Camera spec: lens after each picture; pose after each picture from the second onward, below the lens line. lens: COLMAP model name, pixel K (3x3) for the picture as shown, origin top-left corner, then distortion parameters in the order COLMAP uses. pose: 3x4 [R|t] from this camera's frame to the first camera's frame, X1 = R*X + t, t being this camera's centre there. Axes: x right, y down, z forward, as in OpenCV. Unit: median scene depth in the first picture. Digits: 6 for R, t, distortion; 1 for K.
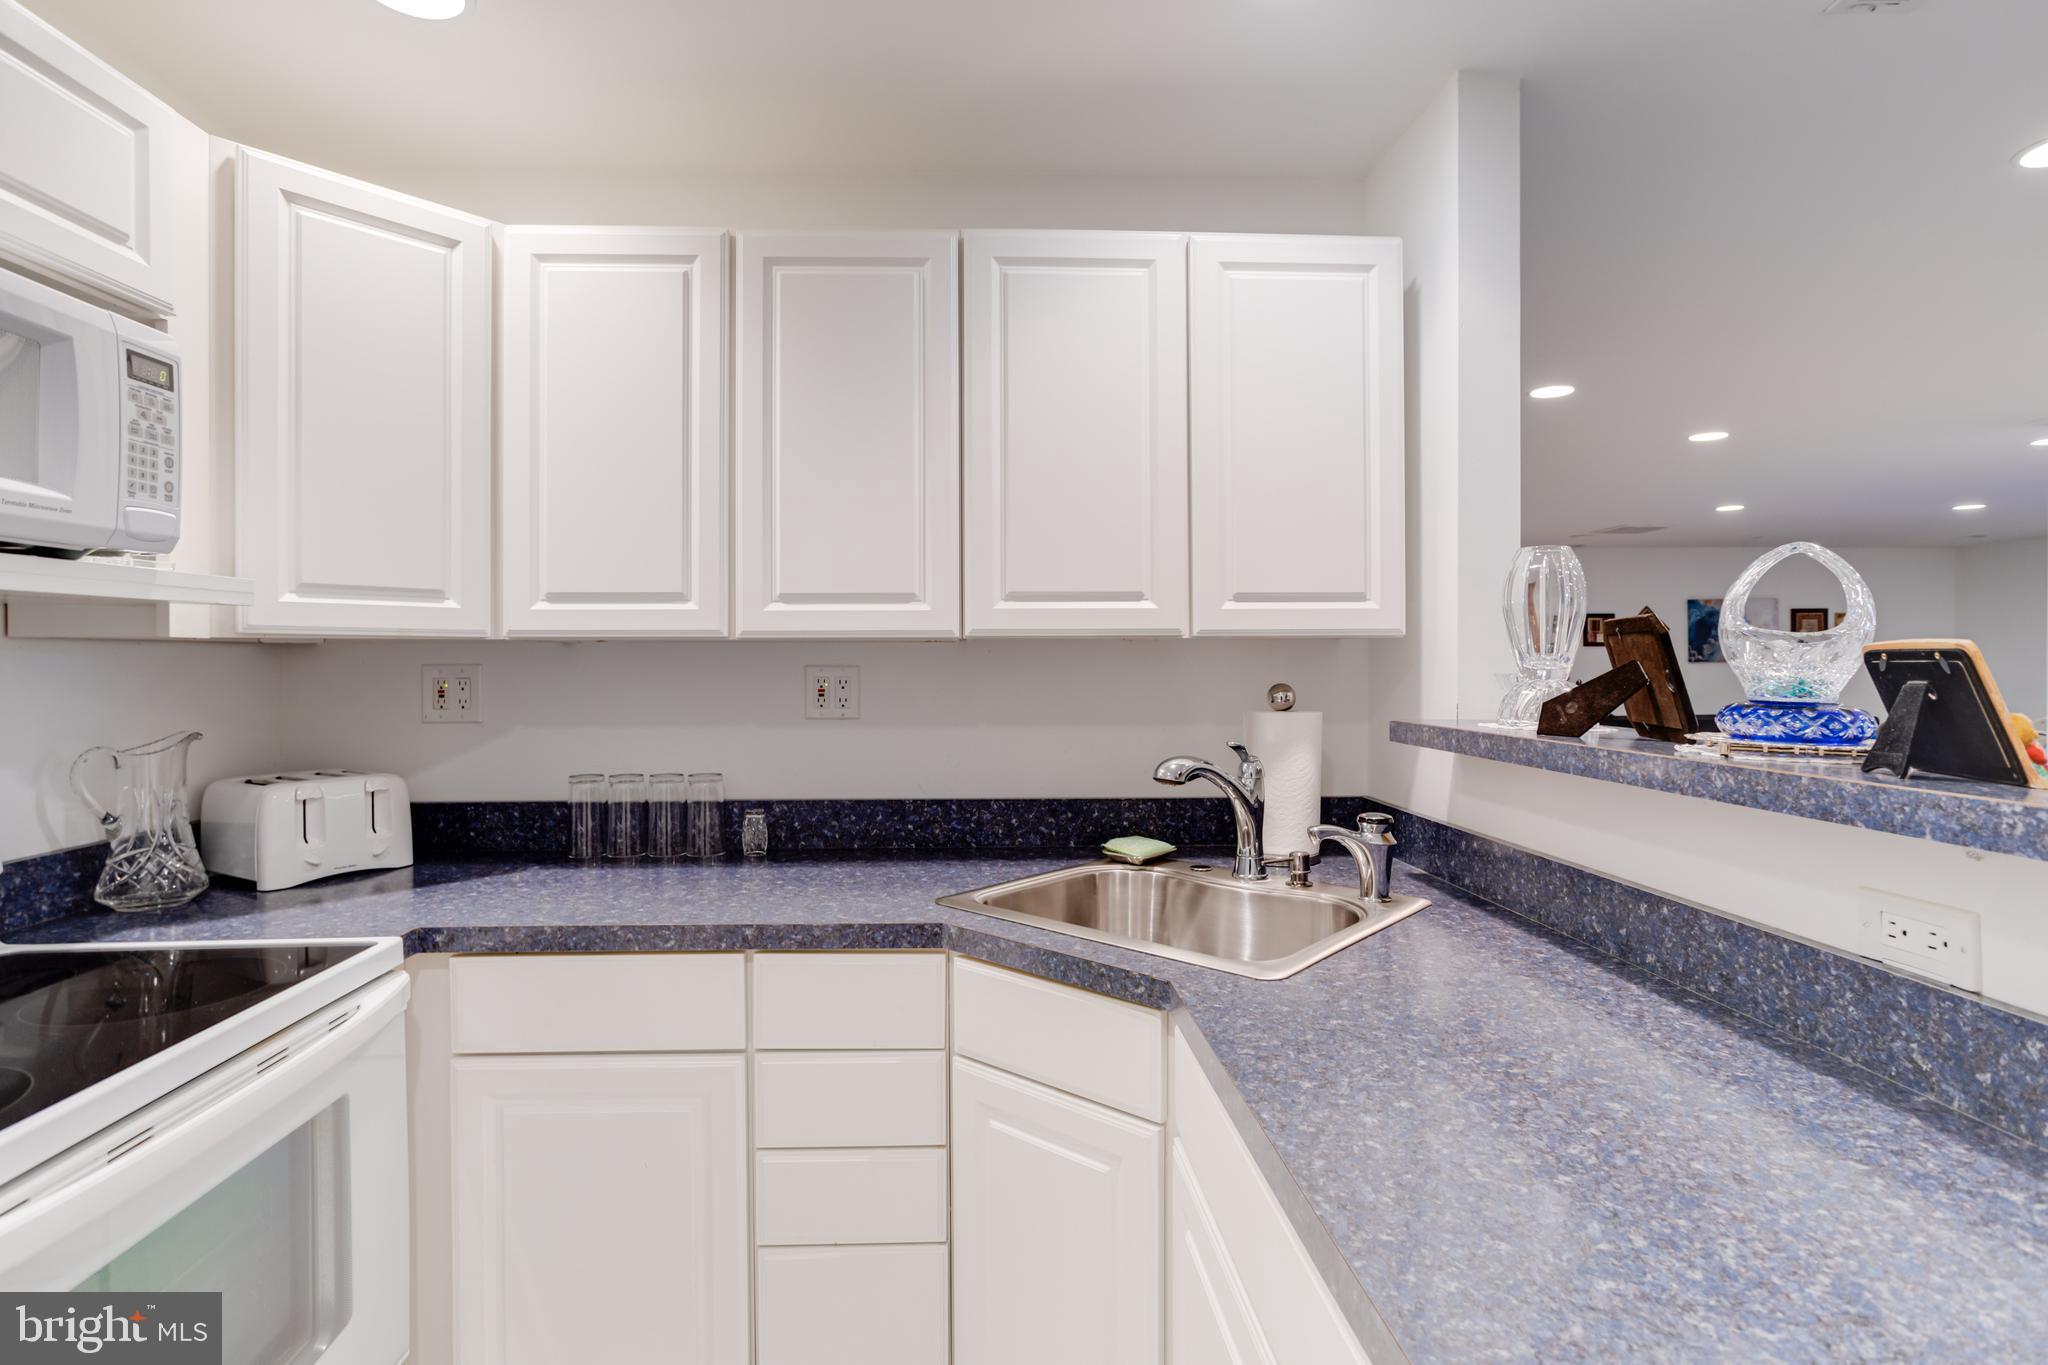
lens RADIAL K [[986.3, 0, 1017.5], [0, 986.3, 669.3], [0, 0, 1]] dist [-0.031463, 0.010357]
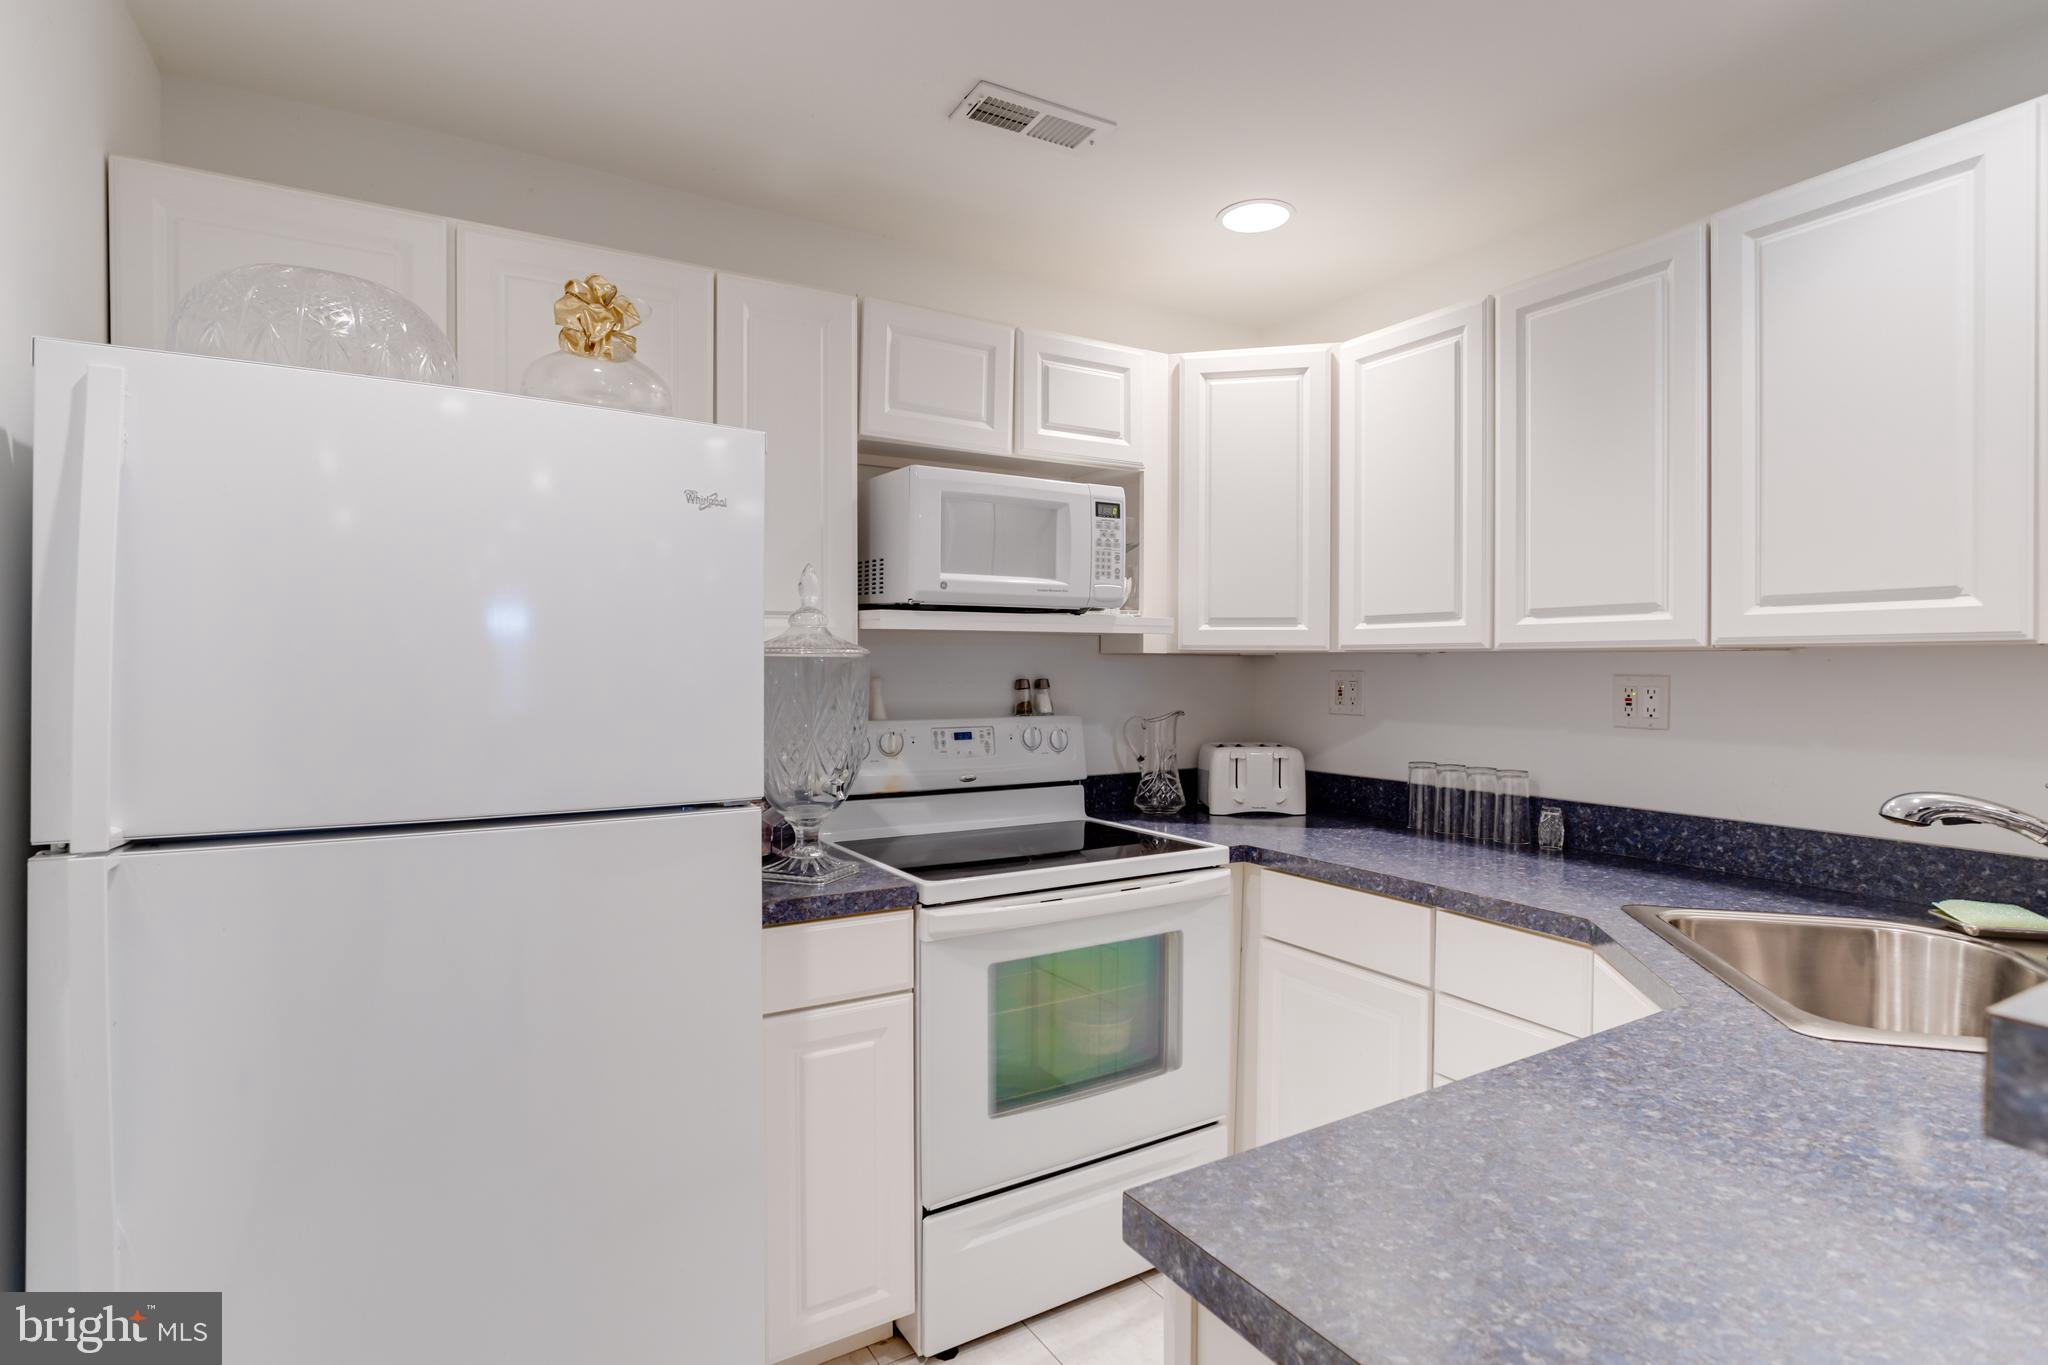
lens RADIAL K [[986.3, 0, 1015.8], [0, 986.3, 670.3], [0, 0, 1]] dist [-0.031463, 0.010357]
pose [[0.471387, 0.007846, -0.881892, 0.488189], [-0.012789, 0.999916, 0.002060, -0.002848], [0.881834, 0.010308, 0.471447, -0.029498]]
